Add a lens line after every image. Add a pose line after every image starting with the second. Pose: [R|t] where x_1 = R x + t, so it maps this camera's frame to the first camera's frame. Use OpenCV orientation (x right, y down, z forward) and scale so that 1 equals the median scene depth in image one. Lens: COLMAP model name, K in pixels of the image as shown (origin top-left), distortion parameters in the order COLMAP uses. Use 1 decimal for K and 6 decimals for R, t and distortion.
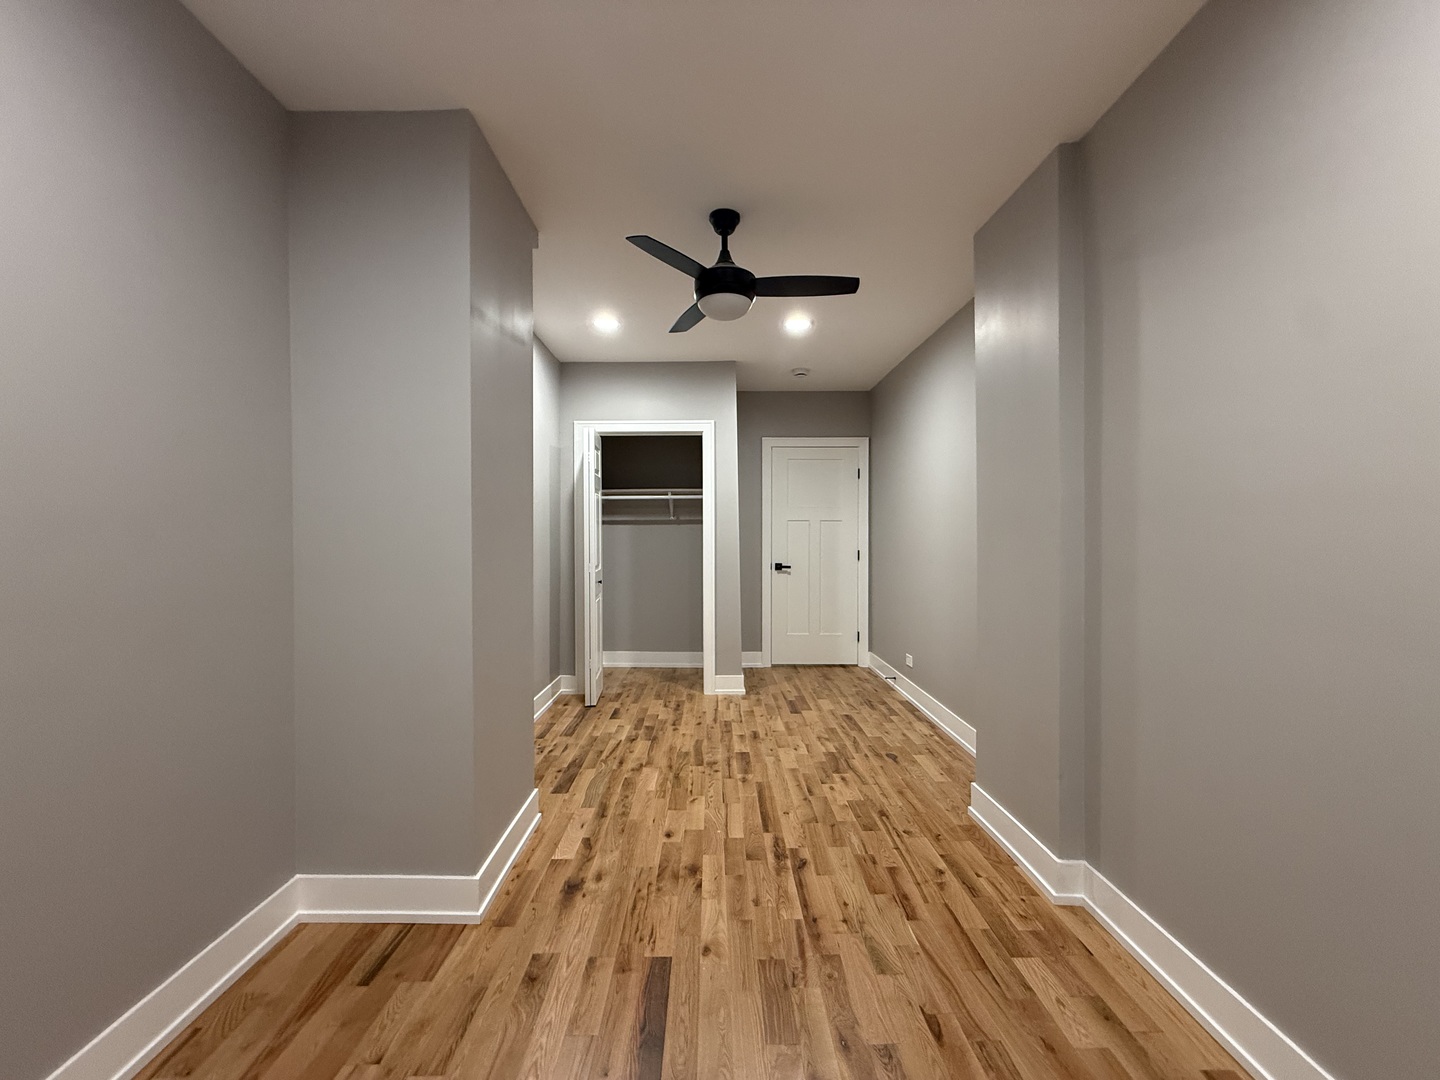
lens RADIAL K [[573.0, 0, 716.1], [0, 573.0, 536.9], [0, 0, 1]] dist [0.000565, 0.000010]
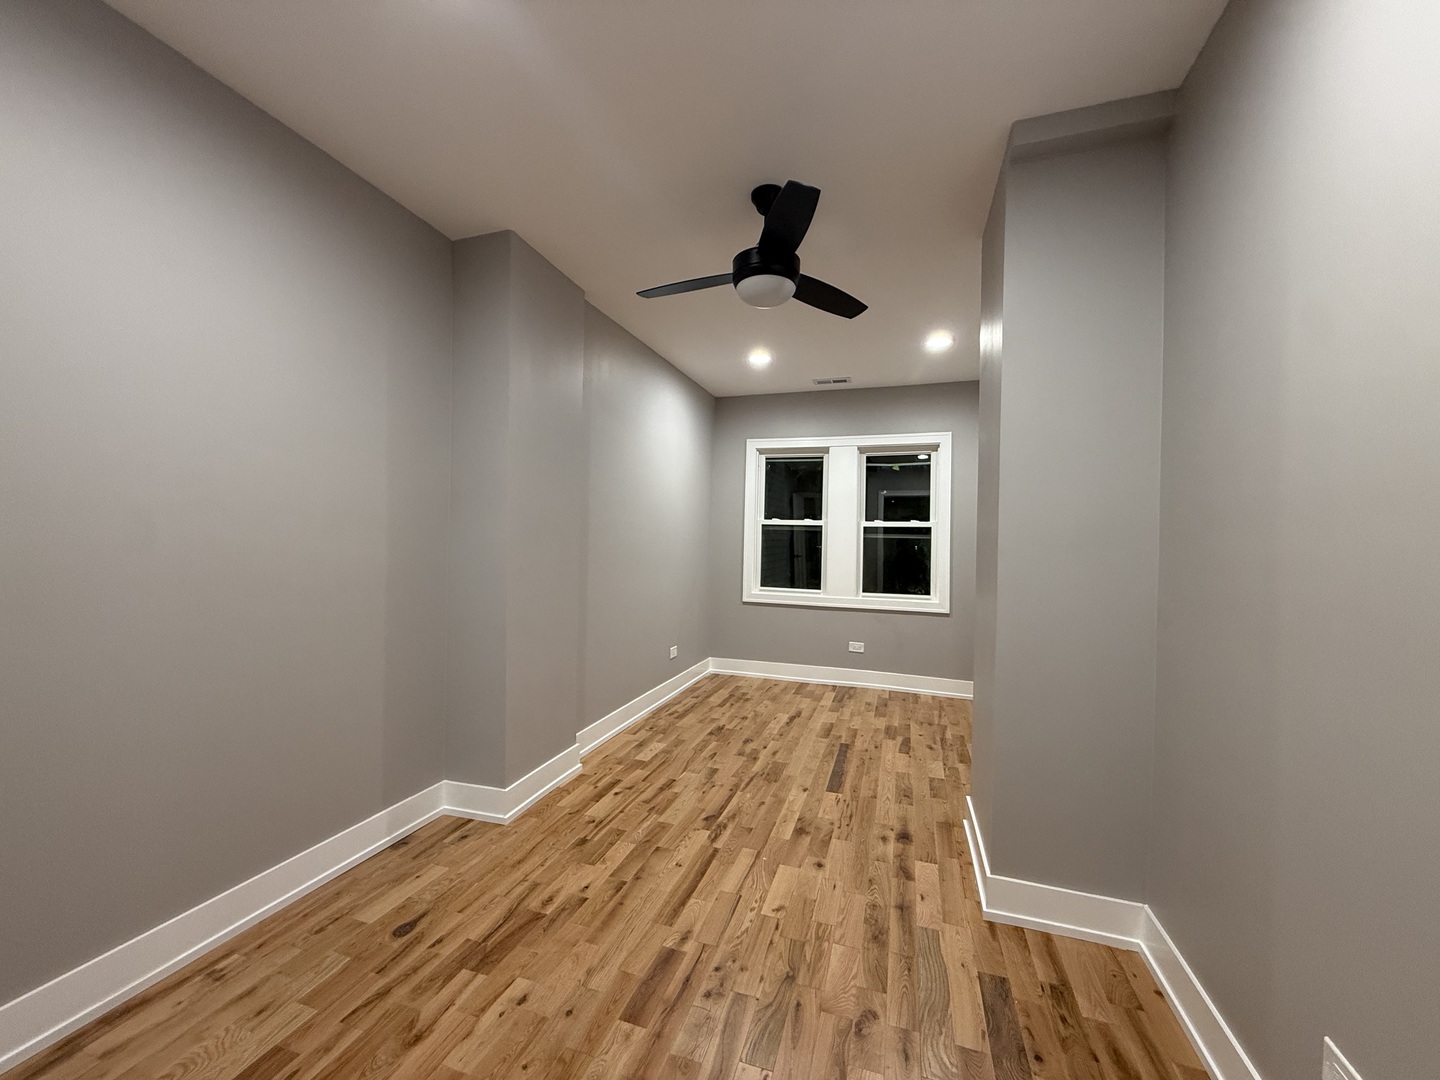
lens RADIAL K [[573.0, 0, 716.1], [0, 573.0, 536.9], [0, 0, 1]] dist [0.000565, 0.000010]
pose [[-0.947231, -0.017354, 0.320082, -0.227992], [-0.017628, 0.999843, 0.002041, -0.014683], [-0.320067, -0.003709, -0.947388, 2.073173]]
